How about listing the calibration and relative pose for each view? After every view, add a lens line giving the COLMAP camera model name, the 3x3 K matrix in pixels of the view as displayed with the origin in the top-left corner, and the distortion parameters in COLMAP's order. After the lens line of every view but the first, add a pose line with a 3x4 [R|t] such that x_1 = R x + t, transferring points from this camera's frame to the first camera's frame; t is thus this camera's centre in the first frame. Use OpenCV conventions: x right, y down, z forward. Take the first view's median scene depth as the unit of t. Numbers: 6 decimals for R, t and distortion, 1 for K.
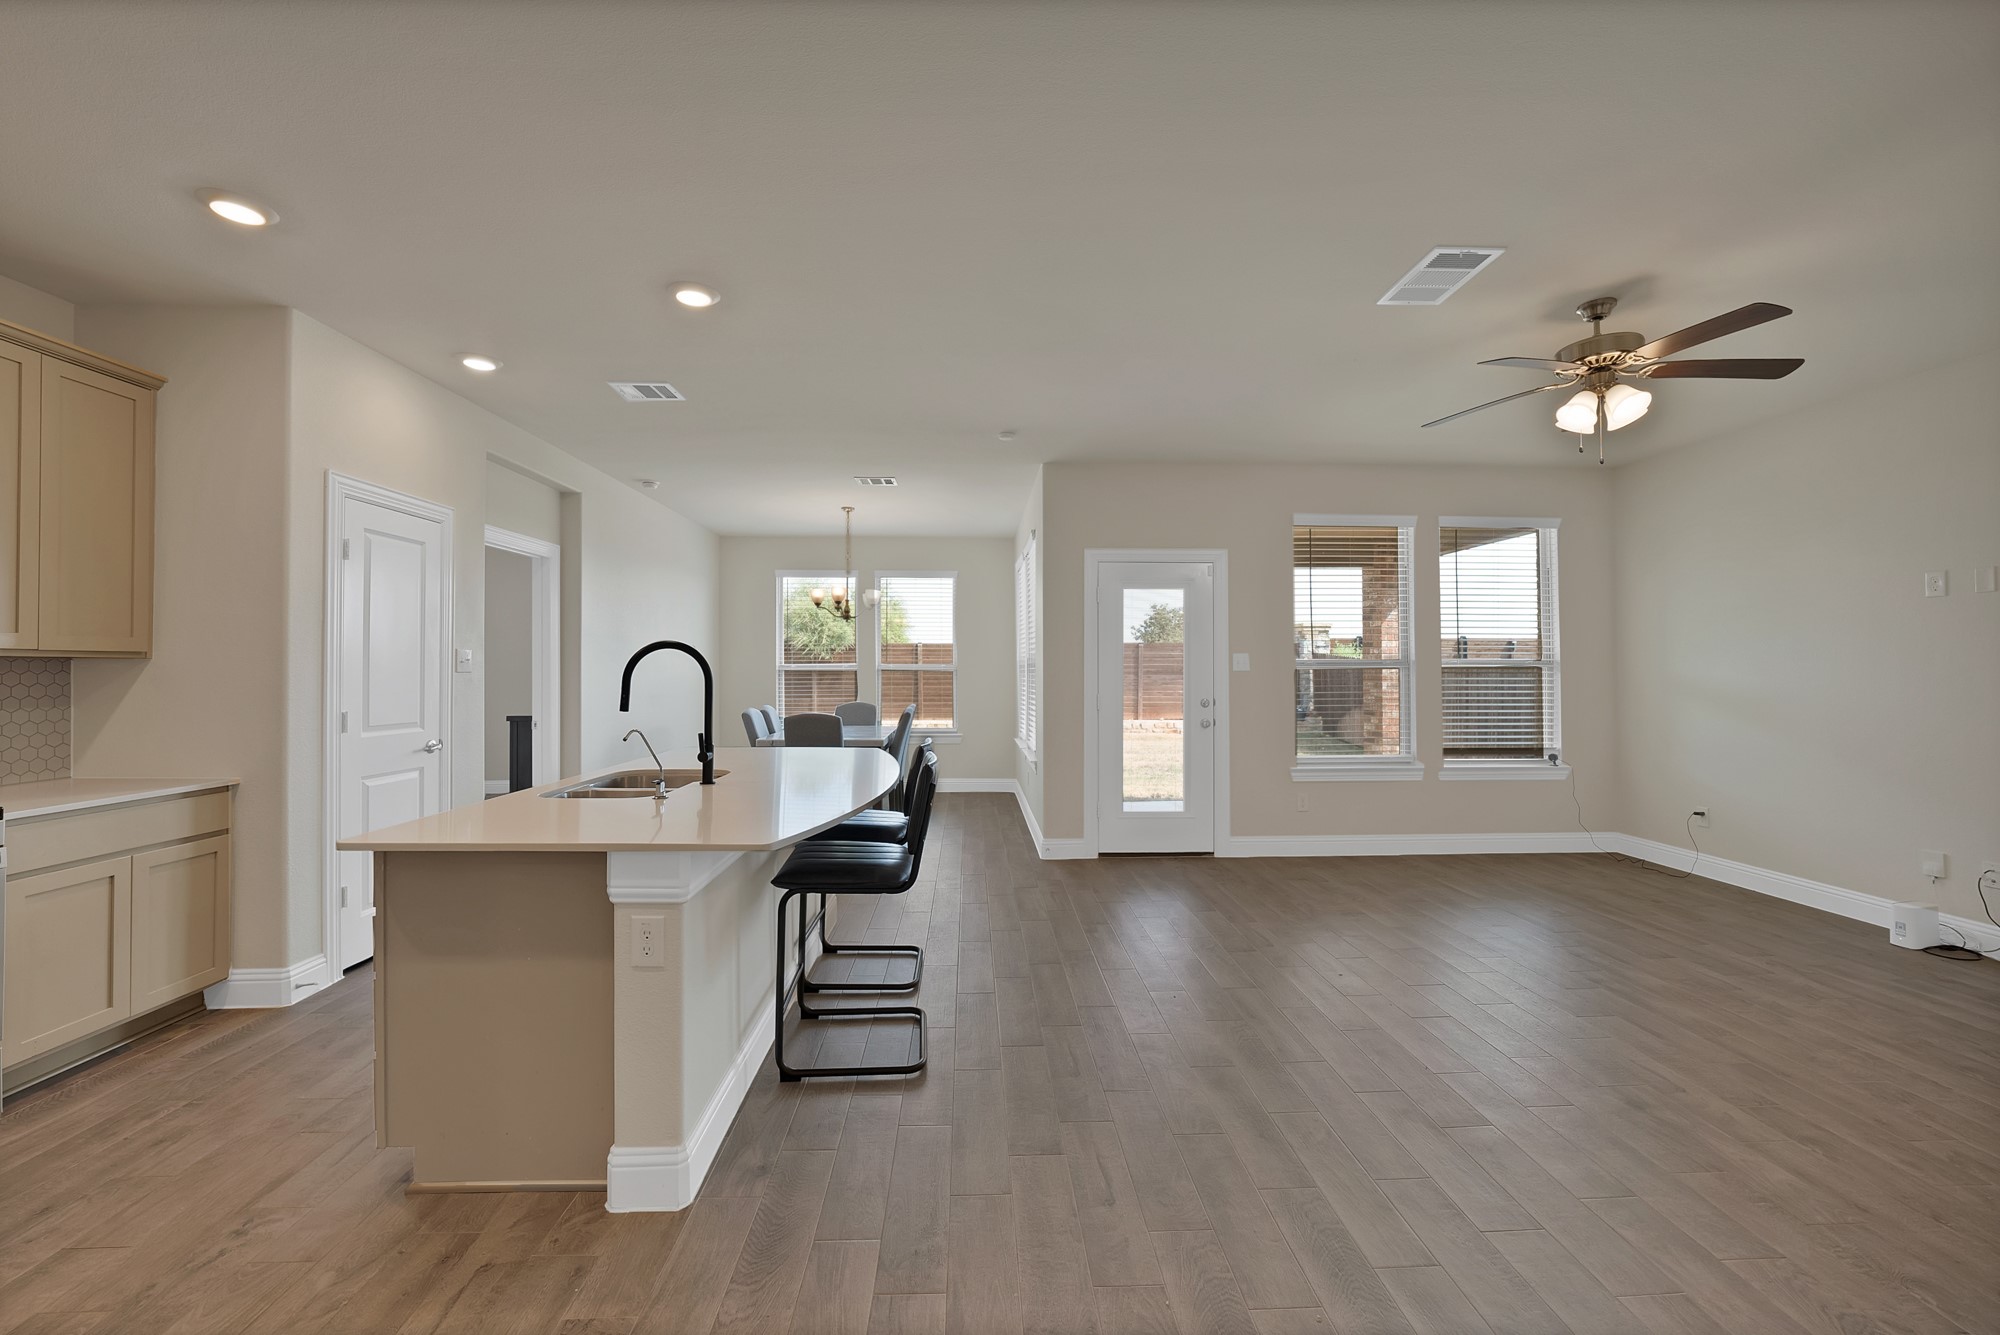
lens RADIAL K [[794.7, 0, 1008.5], [0, 794.7, 658.5], [0, 0, 1]] dist [-0.000665, 0.000053]
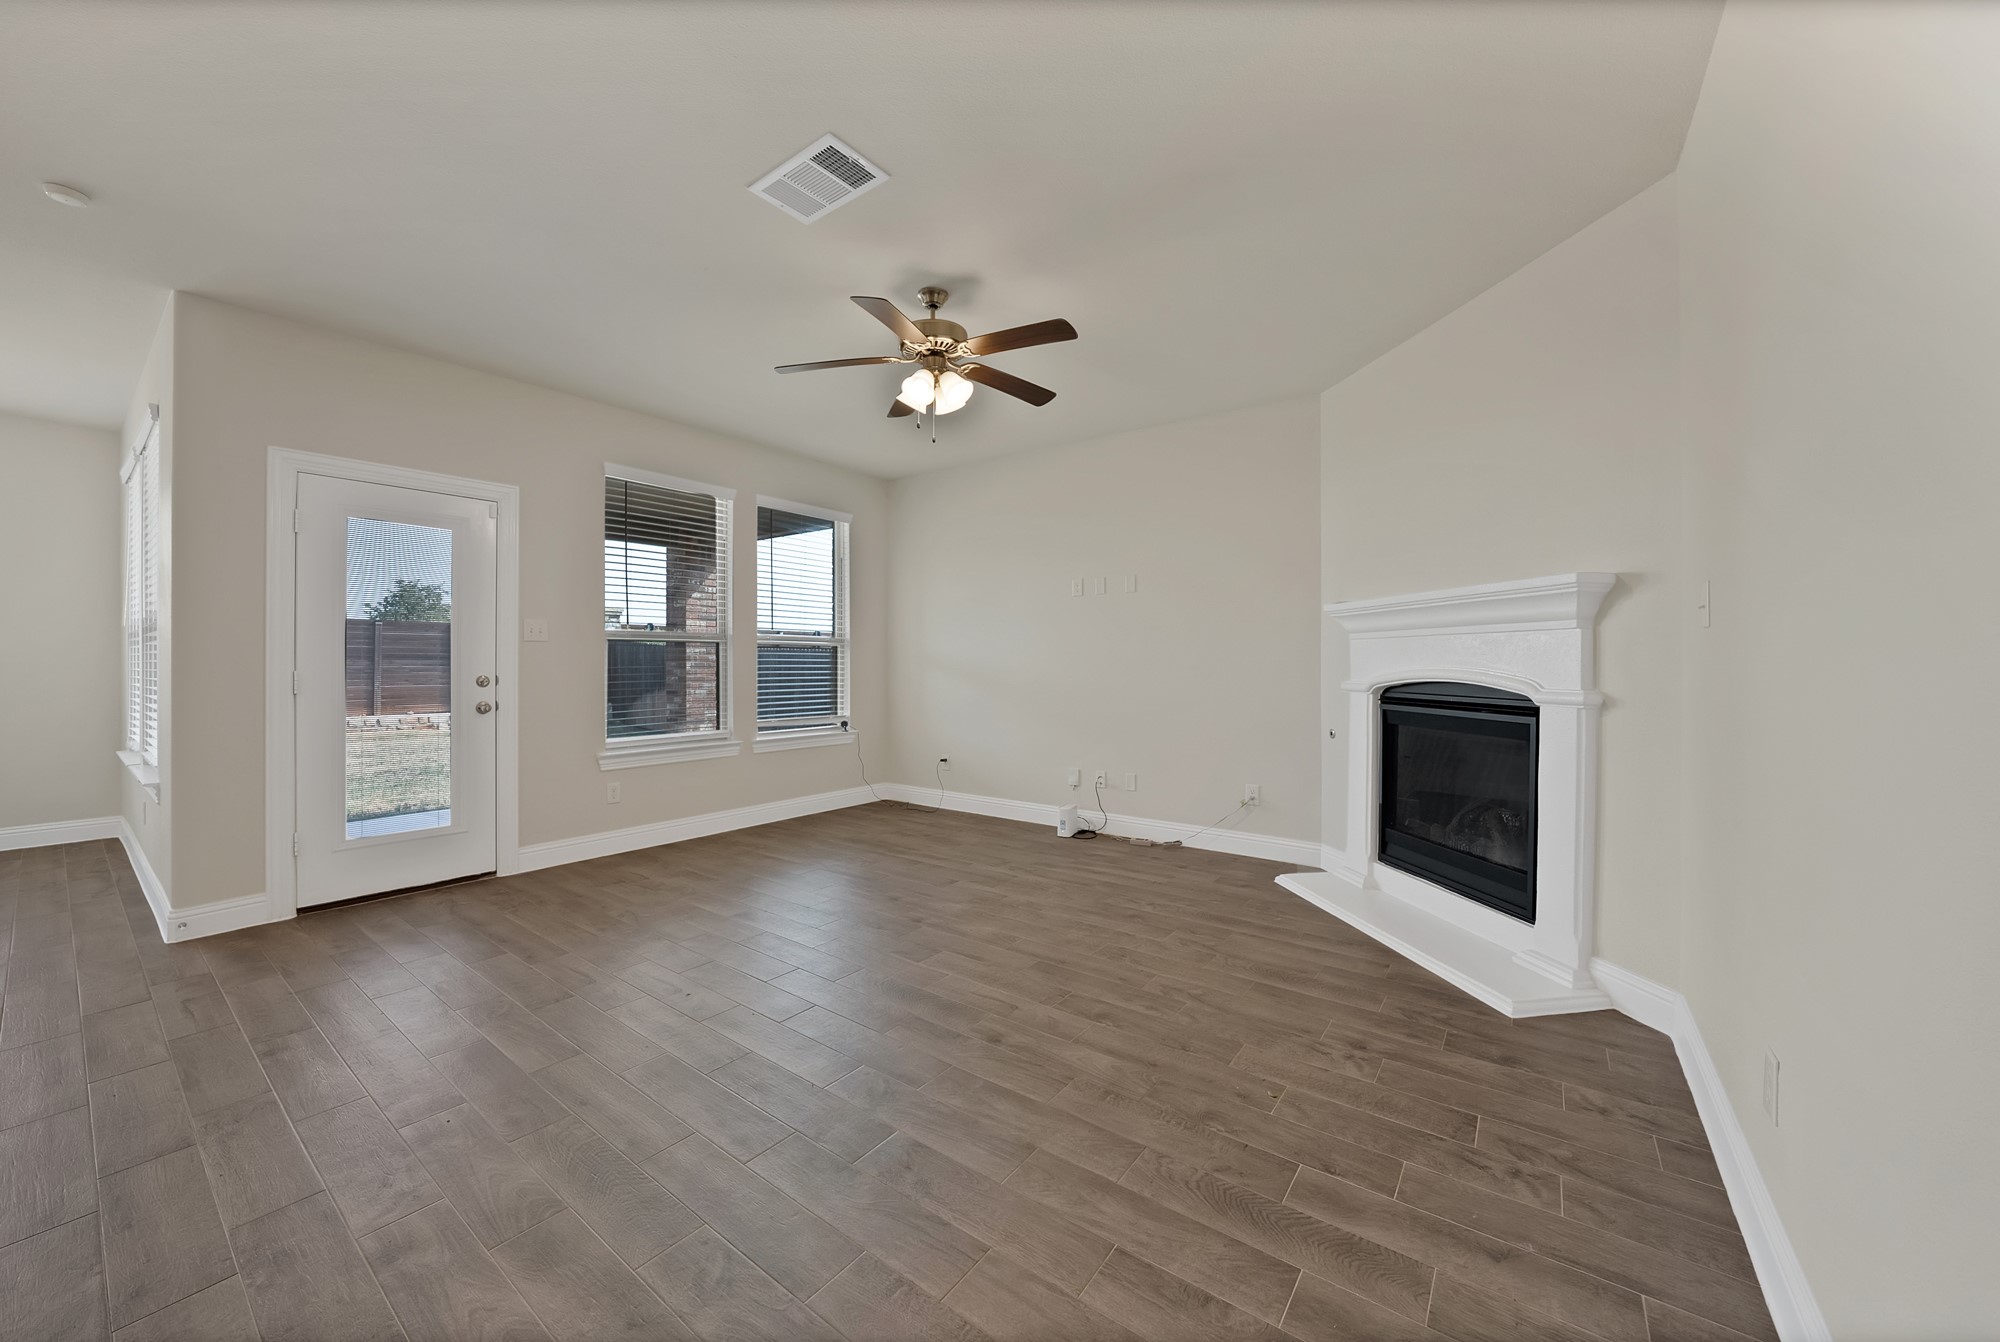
lens RADIAL K [[730.1, 0, 1013.3], [0, 730.1, 662.6], [0, 0, 1]] dist [-0.031311, 0.006371]
pose [[0.627519, 0.001856, 0.778599, 0.042969], [-0.014636, 0.999849, 0.009413, 0.038601], [-0.778464, -0.017303, 0.627451, 0.262955]]
